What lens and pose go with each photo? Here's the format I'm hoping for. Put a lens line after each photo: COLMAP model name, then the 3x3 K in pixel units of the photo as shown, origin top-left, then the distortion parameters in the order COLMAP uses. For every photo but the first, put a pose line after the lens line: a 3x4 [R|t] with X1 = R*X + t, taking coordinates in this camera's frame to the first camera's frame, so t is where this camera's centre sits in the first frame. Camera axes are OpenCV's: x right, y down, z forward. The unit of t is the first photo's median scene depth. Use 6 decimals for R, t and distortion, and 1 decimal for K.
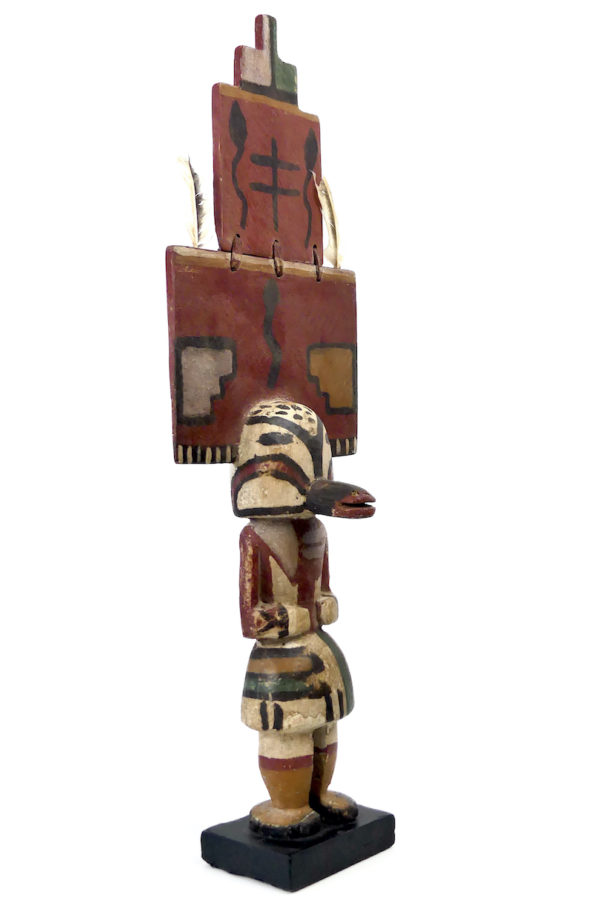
lens RADIAL K [[1401.3, 0, 300.0], [0, 1401.3, 450.0], [0, 0, 1]] dist [0.012106, 0.005657]
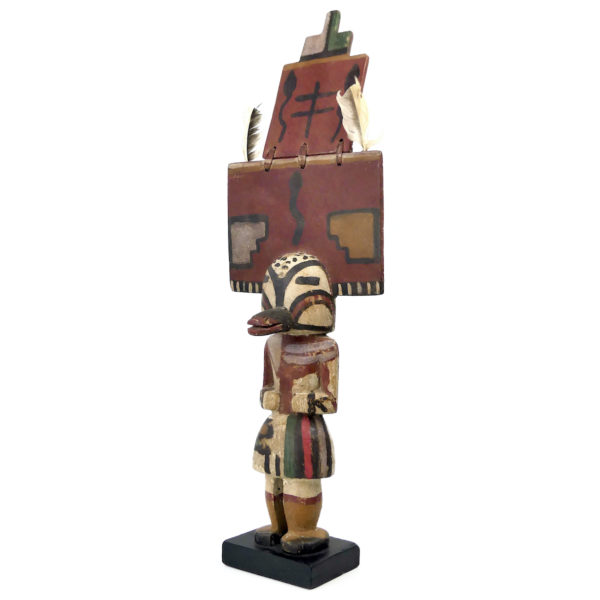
lens RADIAL K [[829.0, 0, 300.3], [0, 829.0, 284.2], [0, 0, 1]] dist [0.015404, 0.024783]
pose [[0.028588, 0.038460, -0.998851, 0.880302], [-0.022372, 0.999034, 0.037827, -0.037111], [0.999341, 0.021264, 0.029421, 1.005250]]
